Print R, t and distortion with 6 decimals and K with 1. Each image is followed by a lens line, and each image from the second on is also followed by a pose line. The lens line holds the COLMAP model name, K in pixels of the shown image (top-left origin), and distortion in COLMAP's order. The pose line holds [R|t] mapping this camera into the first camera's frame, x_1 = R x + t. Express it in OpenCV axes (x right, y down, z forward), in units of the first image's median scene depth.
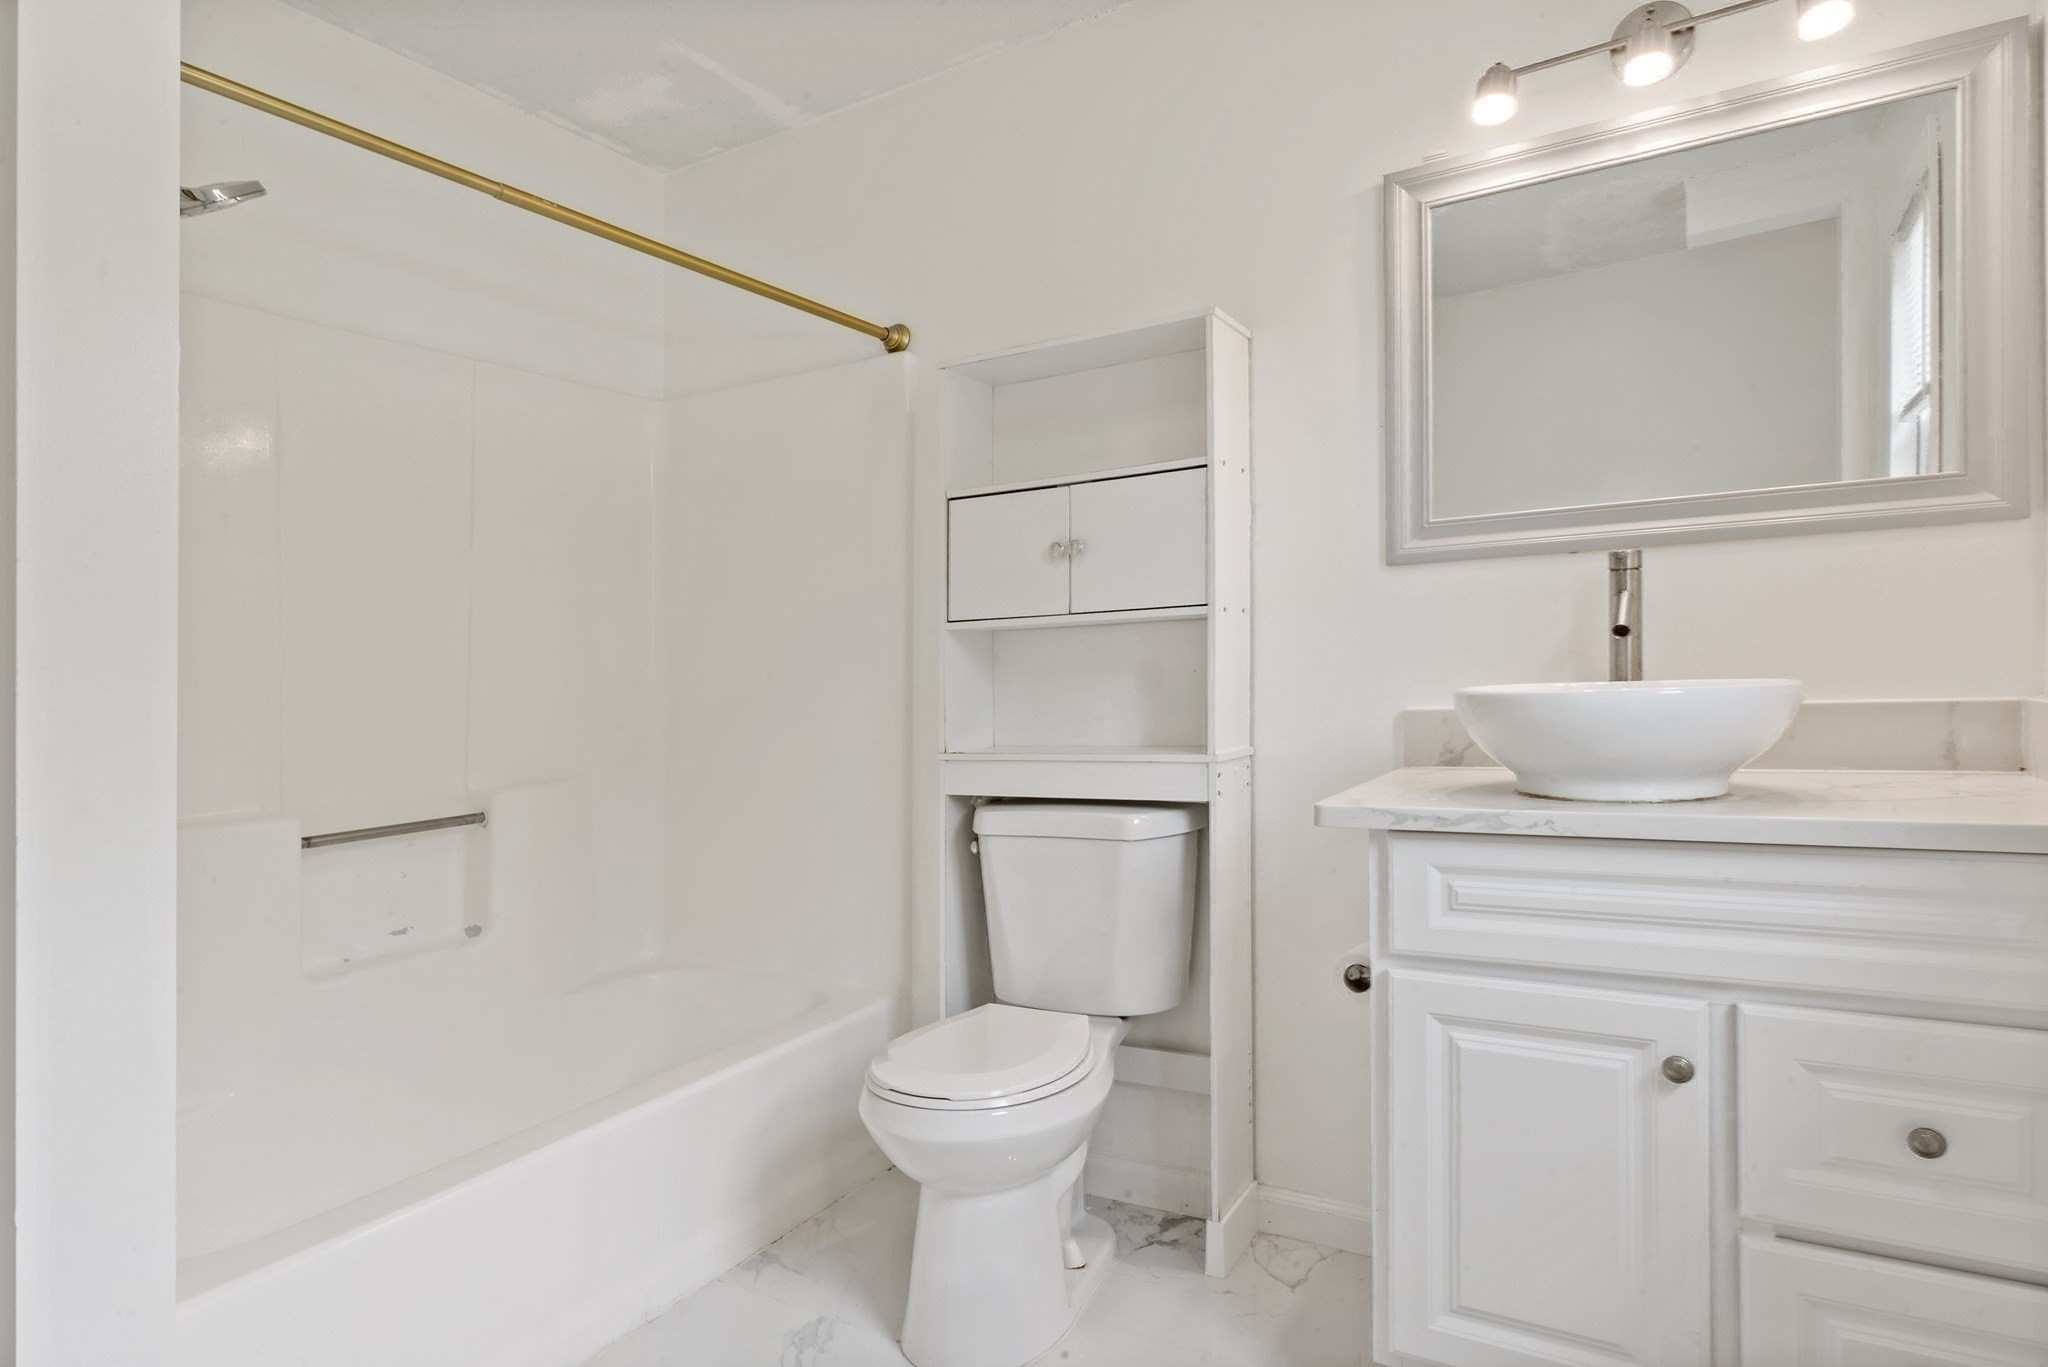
lens RADIAL K [[1156.3, 0, 1021.7], [0, 1156.3, 650.1], [0, 0, 1]] dist [-0.000249, 0.000350]
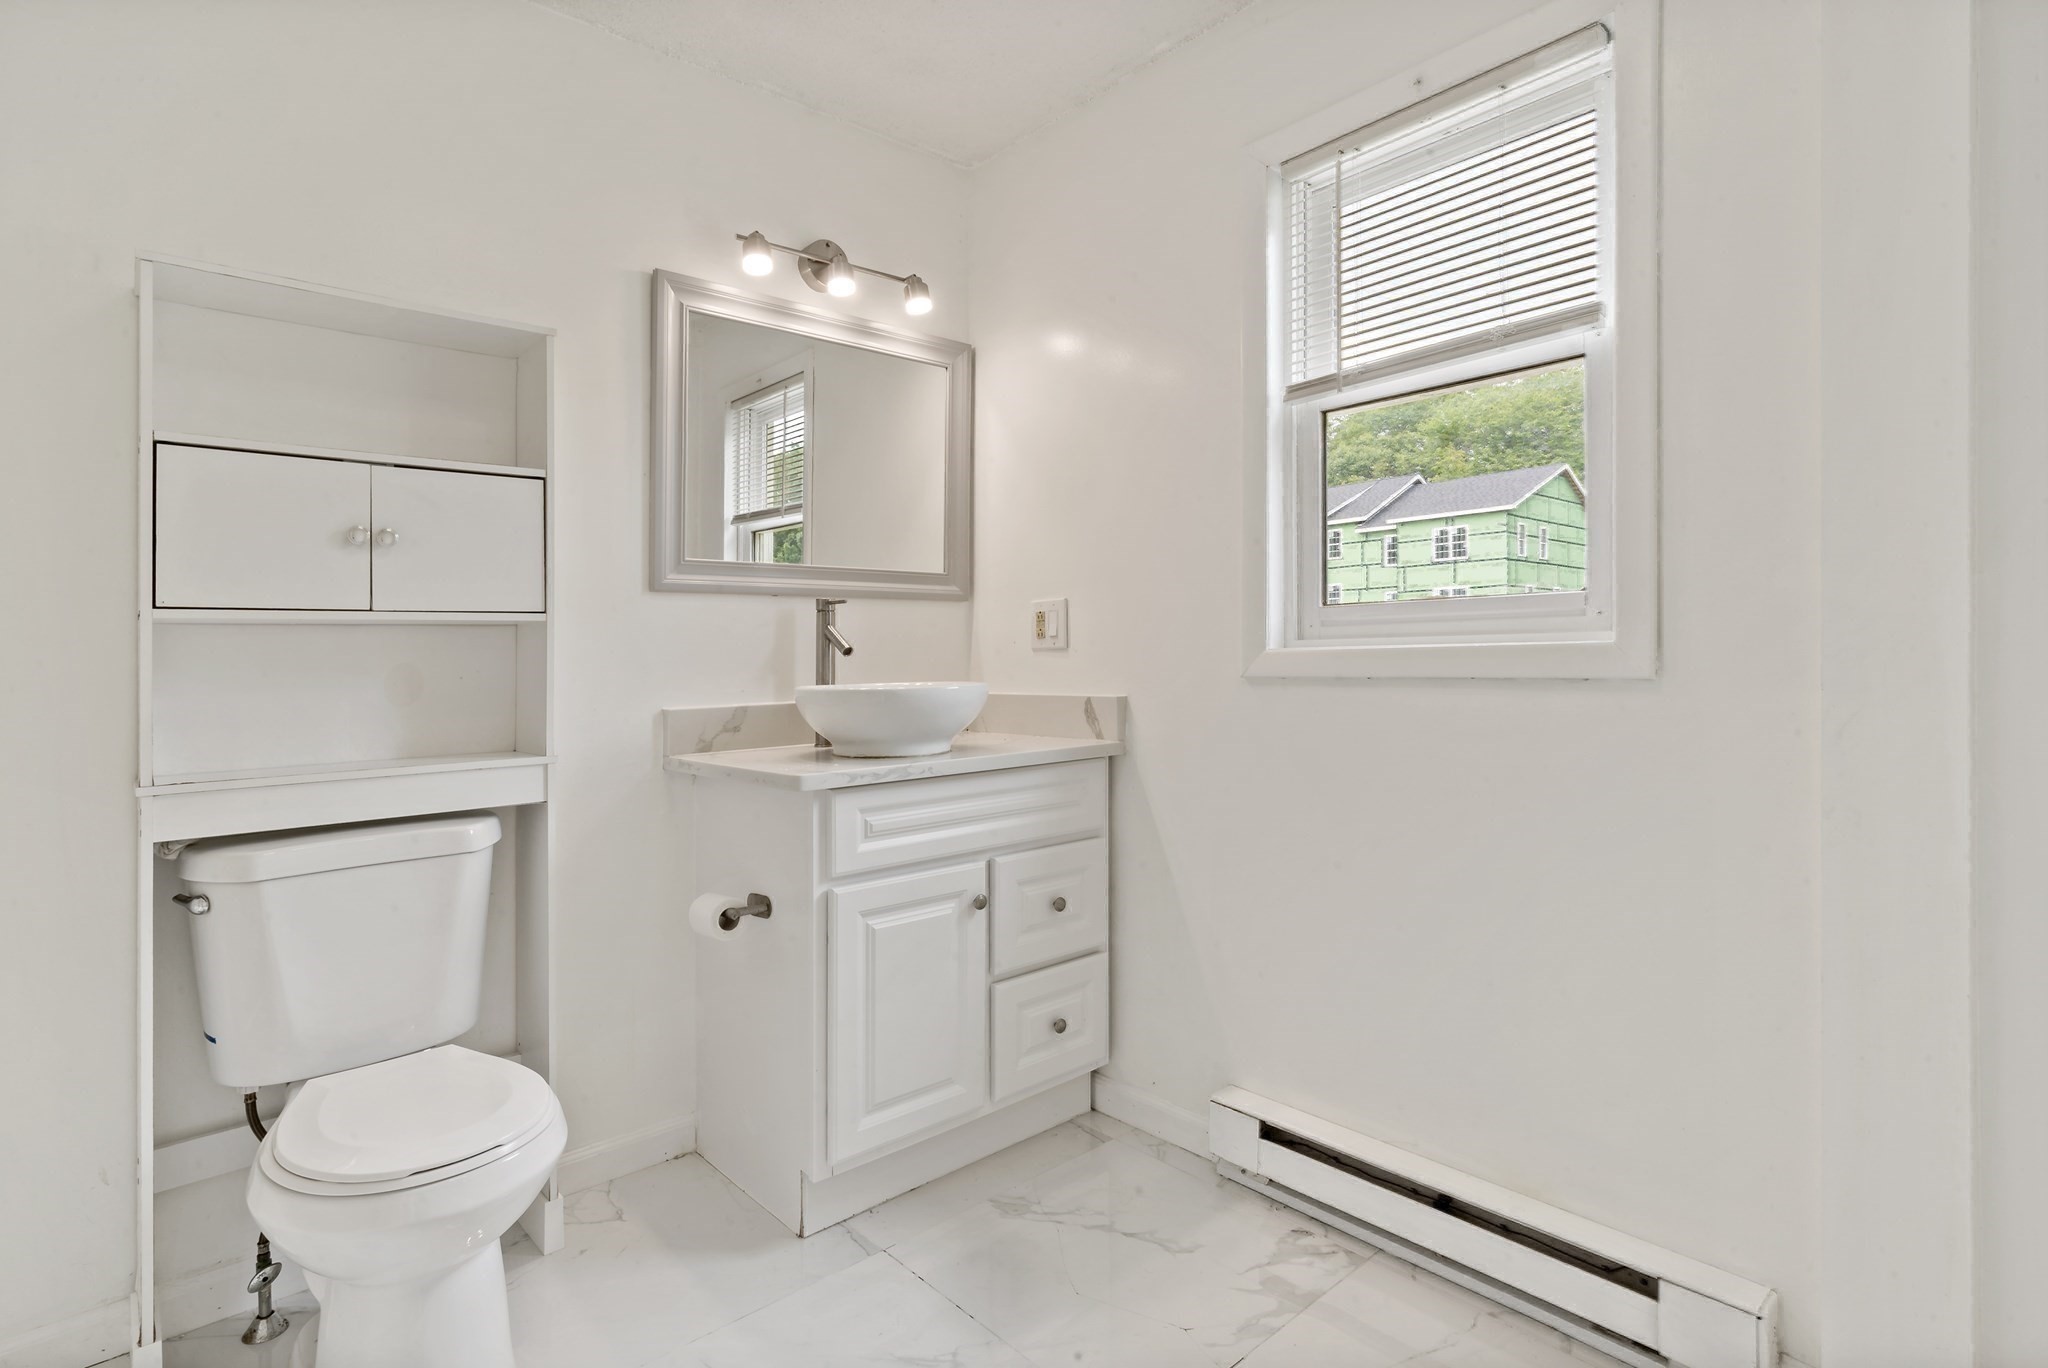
lens RADIAL K [[994.7, 0, 1024.0], [0, 994.7, 684.0], [0, 0, 1]] dist [-0.000581, 0.000063]
pose [[0.305949, 0.006855, 0.952023, -0.561721], [-0.007997, 0.999957, -0.004631, 0.025794], [-0.952014, -0.006196, 0.305991, 0.316134]]
